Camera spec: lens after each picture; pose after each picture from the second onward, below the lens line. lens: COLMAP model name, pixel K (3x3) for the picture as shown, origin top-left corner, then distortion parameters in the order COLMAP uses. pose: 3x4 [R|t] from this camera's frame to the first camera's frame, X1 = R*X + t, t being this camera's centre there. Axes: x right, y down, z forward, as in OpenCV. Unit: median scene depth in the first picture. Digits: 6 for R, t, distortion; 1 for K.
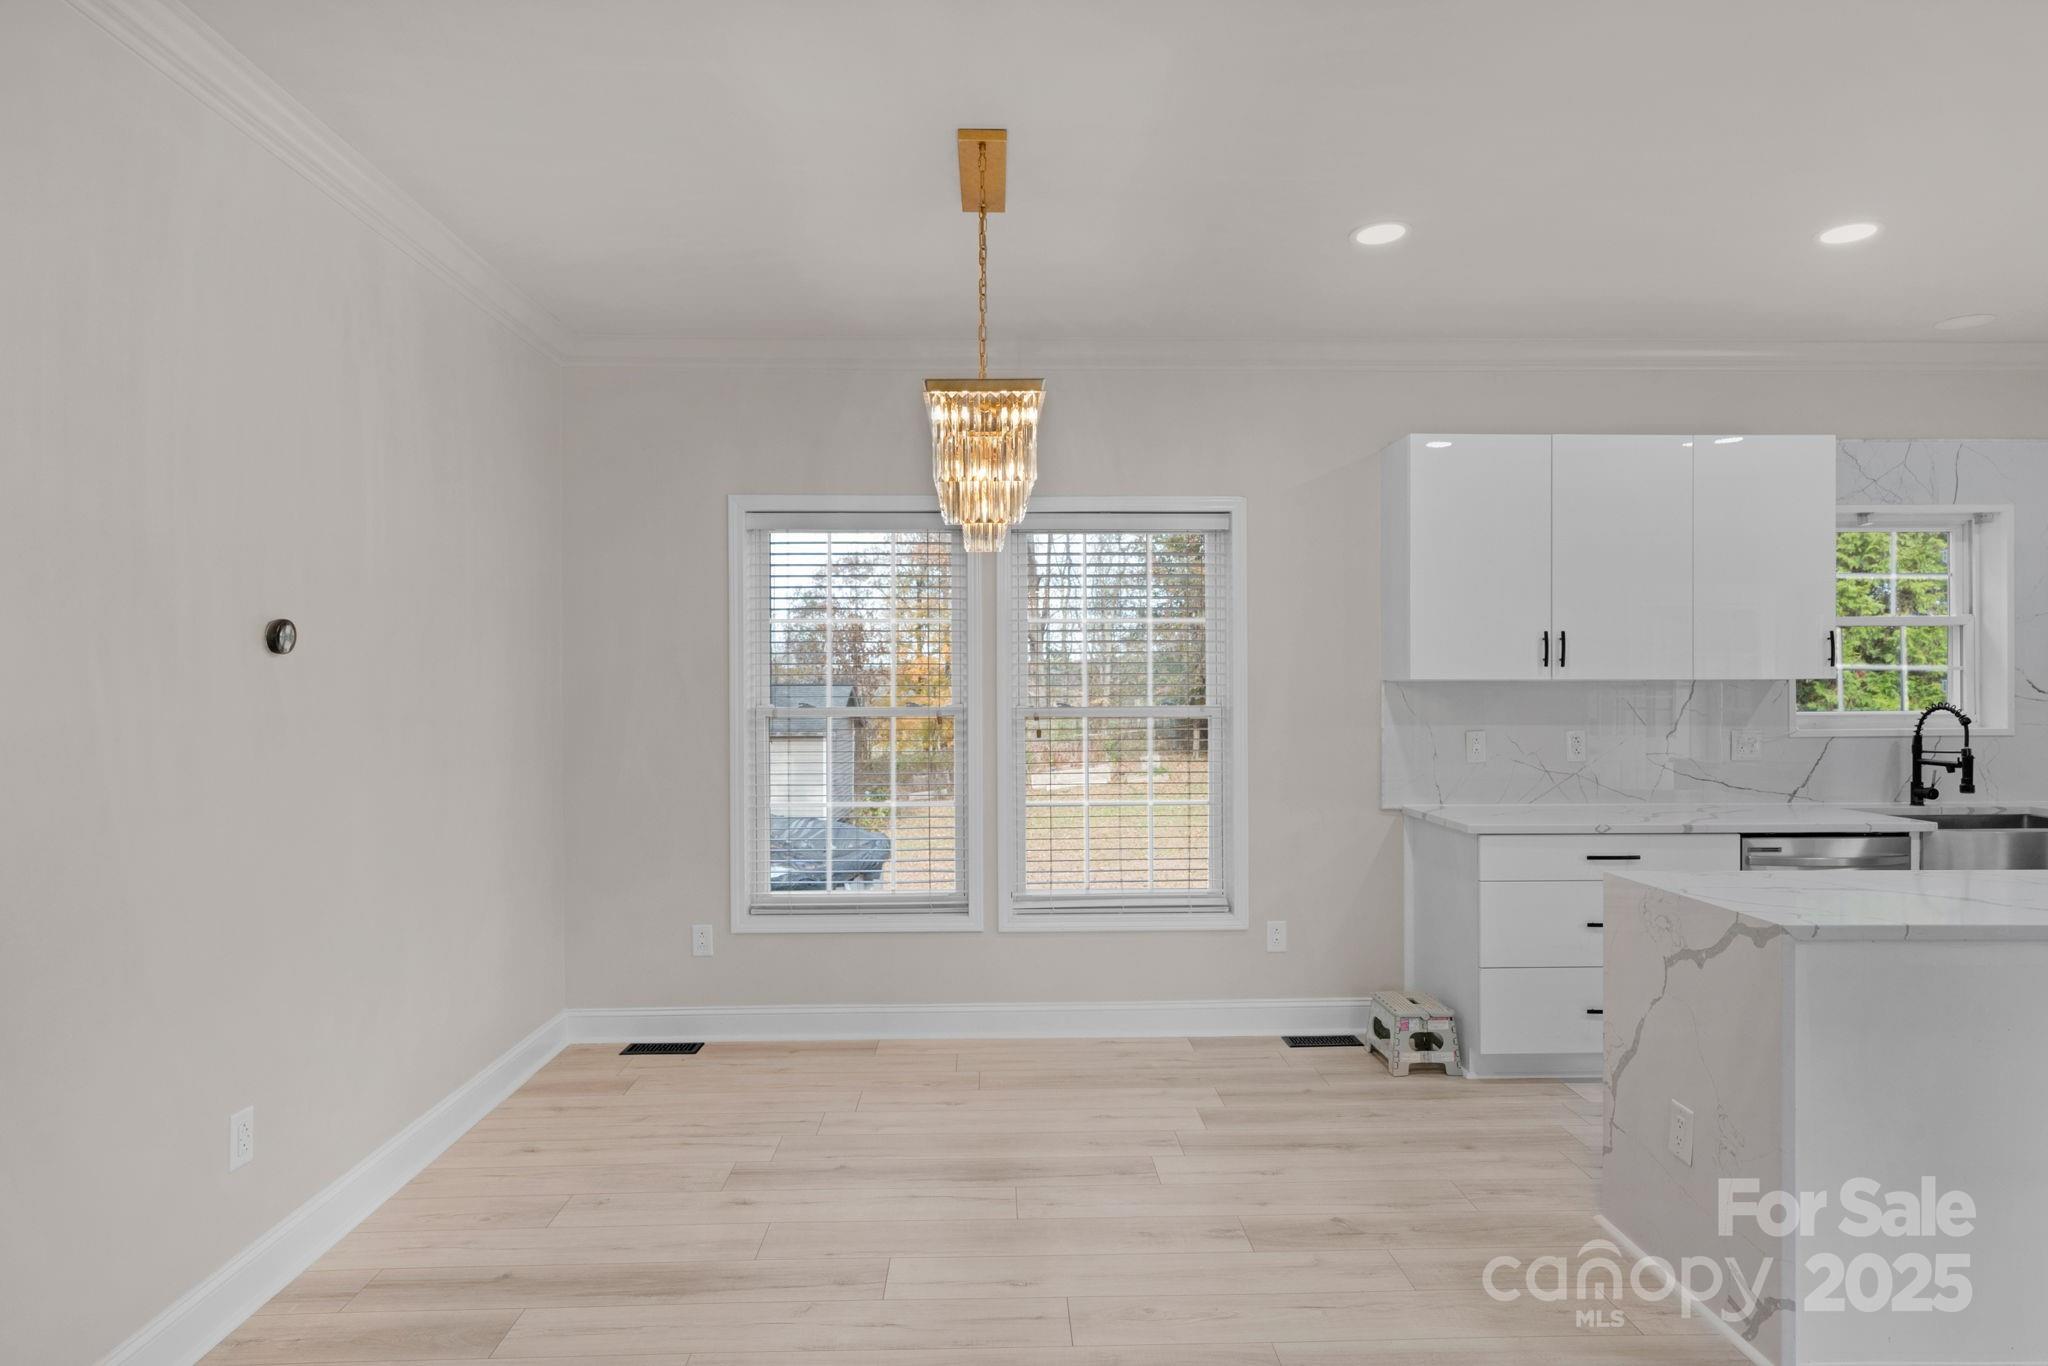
lens RADIAL K [[1175.4, 0, 1024.0], [0, 1175.4, 683.0], [0, 0, 1]] dist [-0.000687, 0.000141]
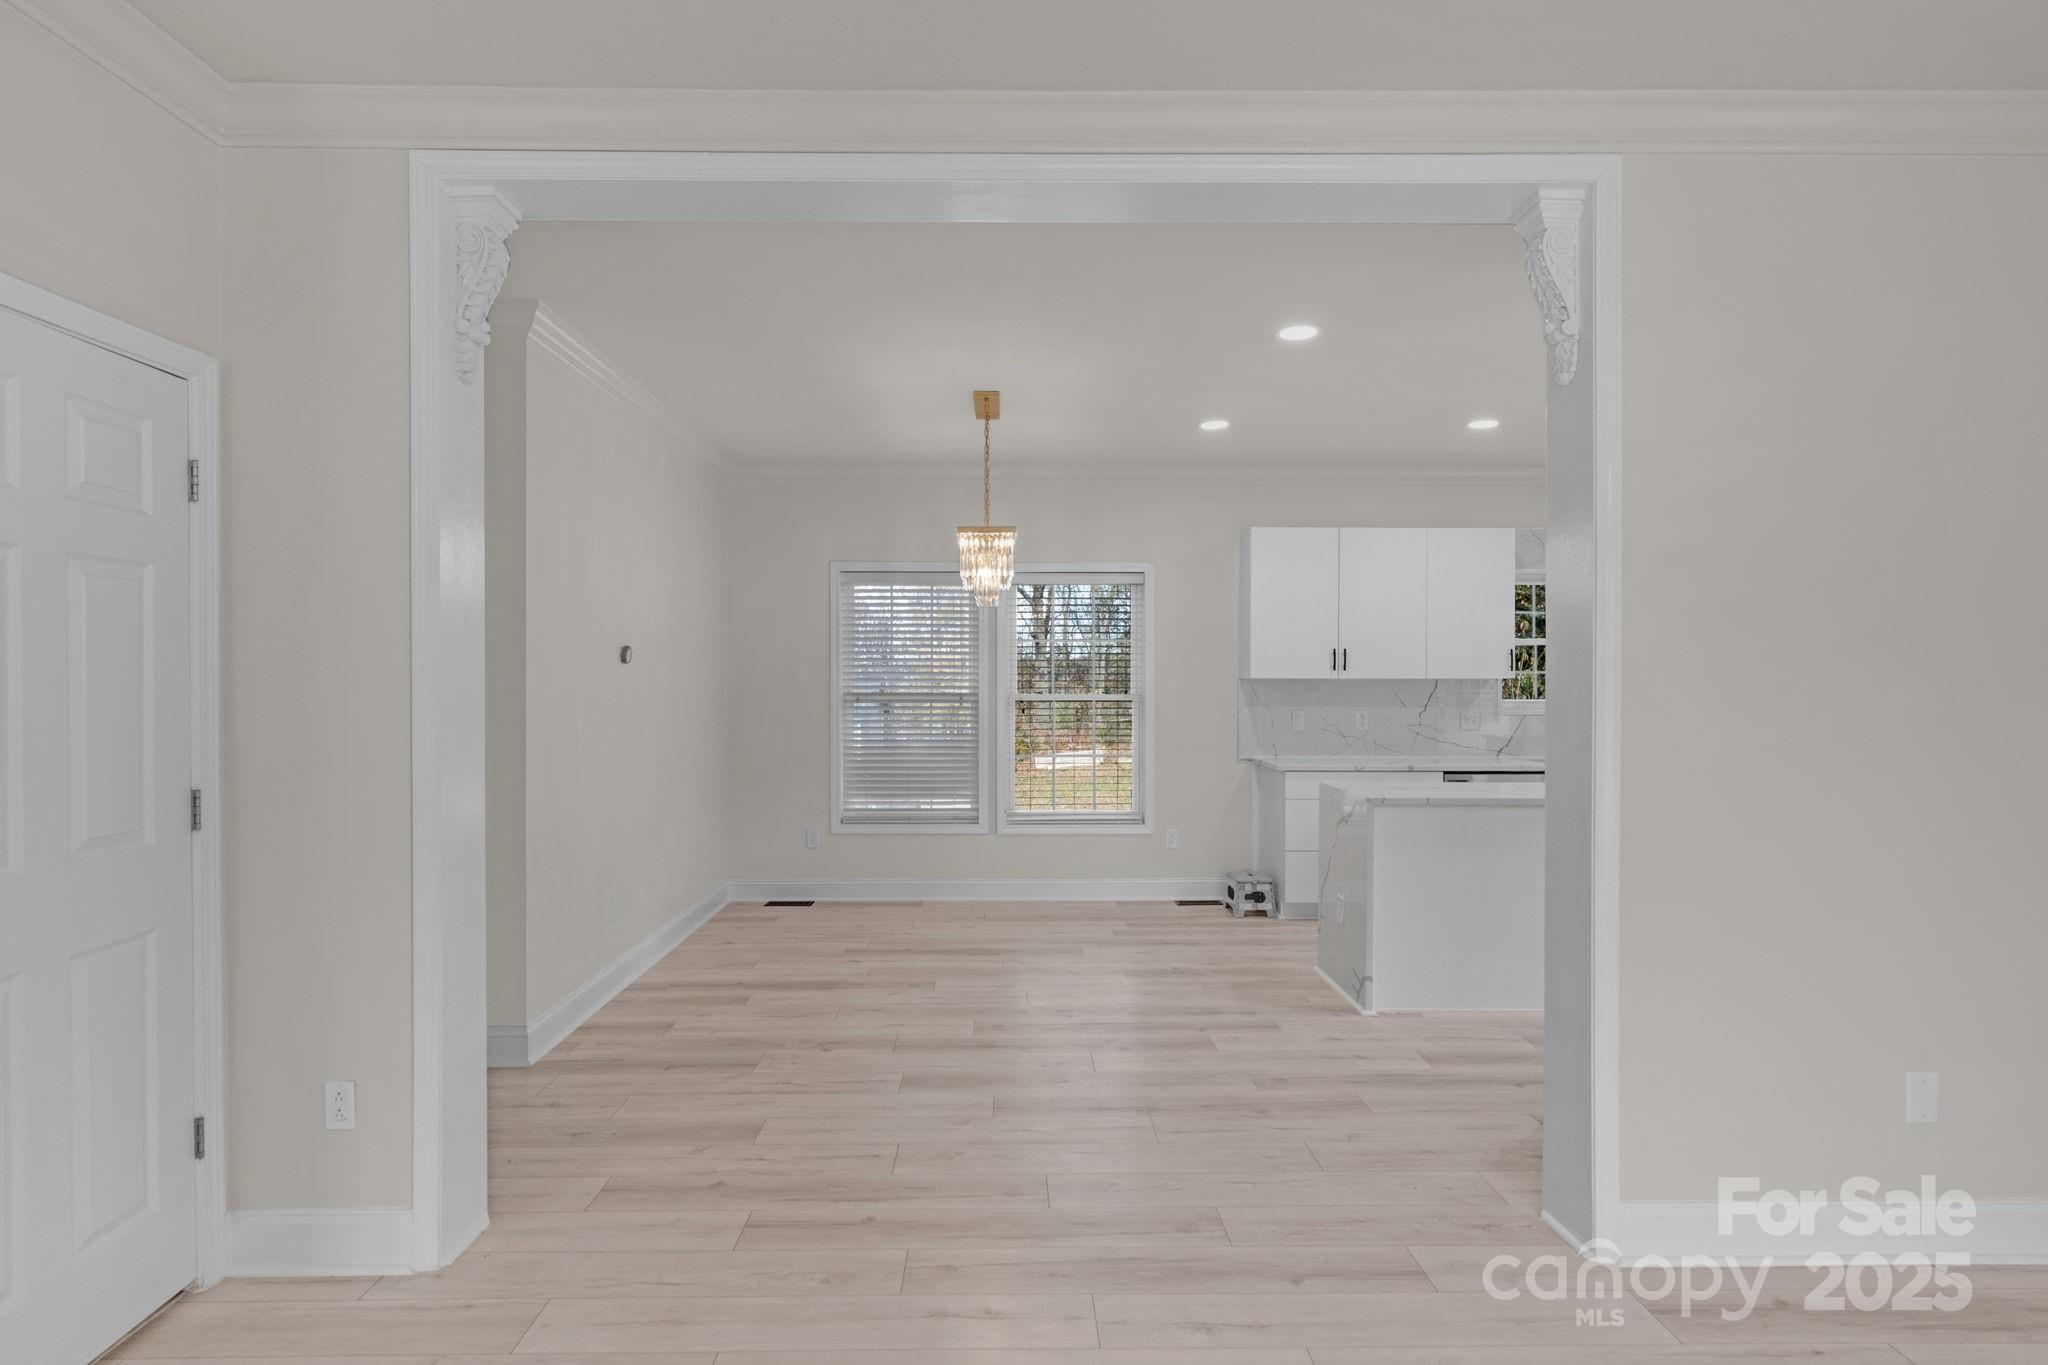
lens RADIAL K [[1067.4, 0, 1024.0], [0, 1067.4, 682.5], [0, 0, 1]] dist [-0.000036, 0.000292]
pose [[0.999959, 0.003986, -0.008188, 0.028457], [-0.003947, 0.999981, 0.004713, -0.002340], [0.008206, -0.004680, 0.999955, -0.499990]]
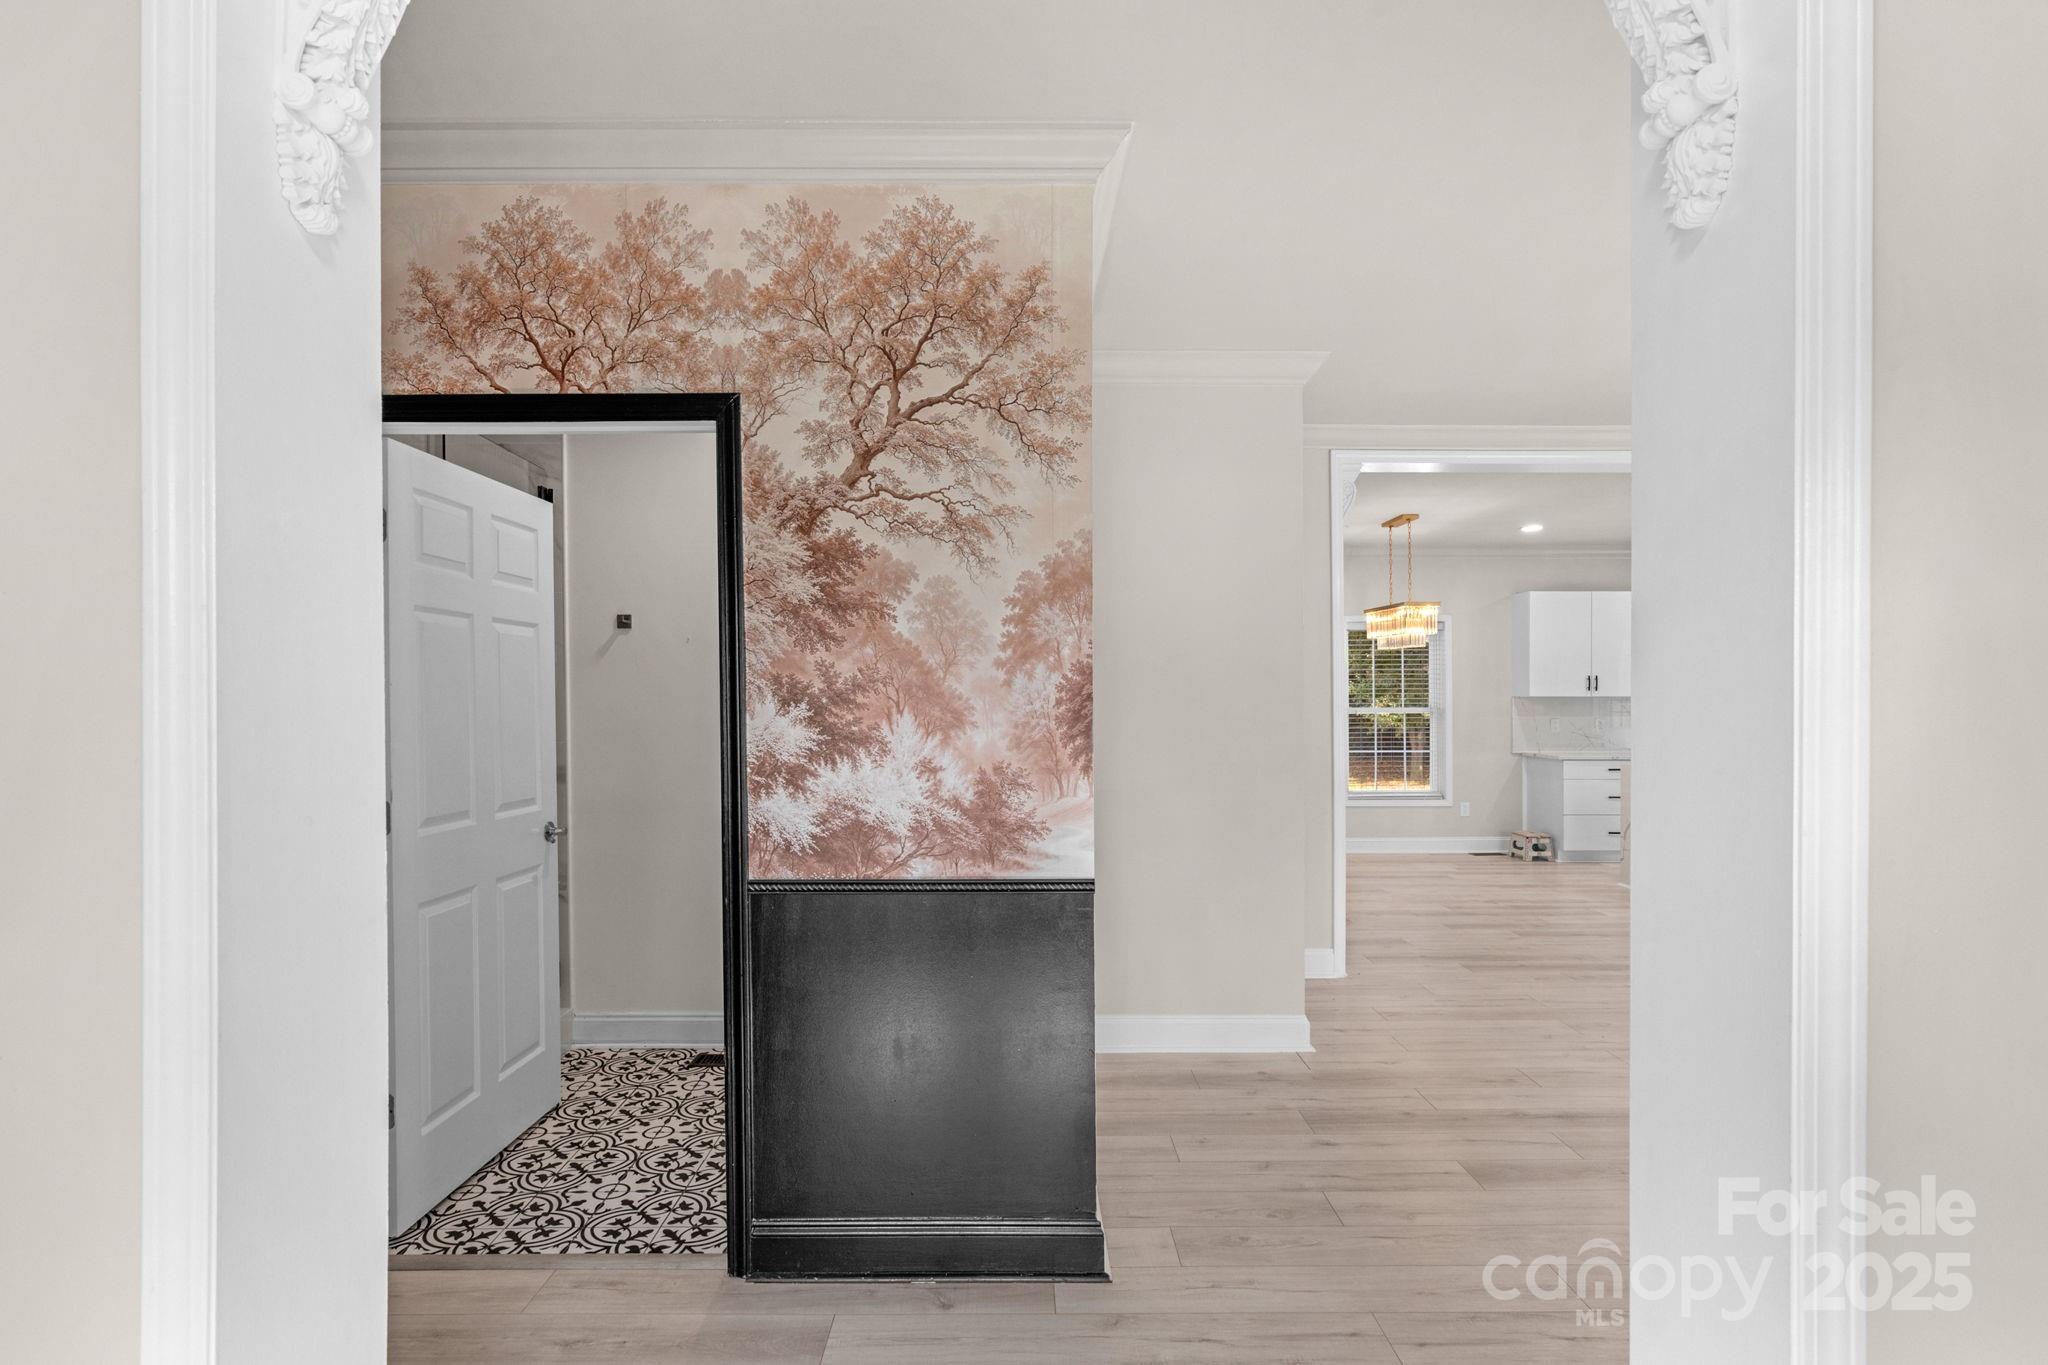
lens RADIAL K [[1041.6, 0, 1024.0], [0, 1041.6, 682.5], [0, 0, 1]] dist [-0.005088, 0.000330]
pose [[0.999378, 0.004741, -0.034949, -0.631109], [-0.005012, 0.999958, -0.007668, -0.009098], [0.034912, 0.007839, 0.999360, -1.150692]]
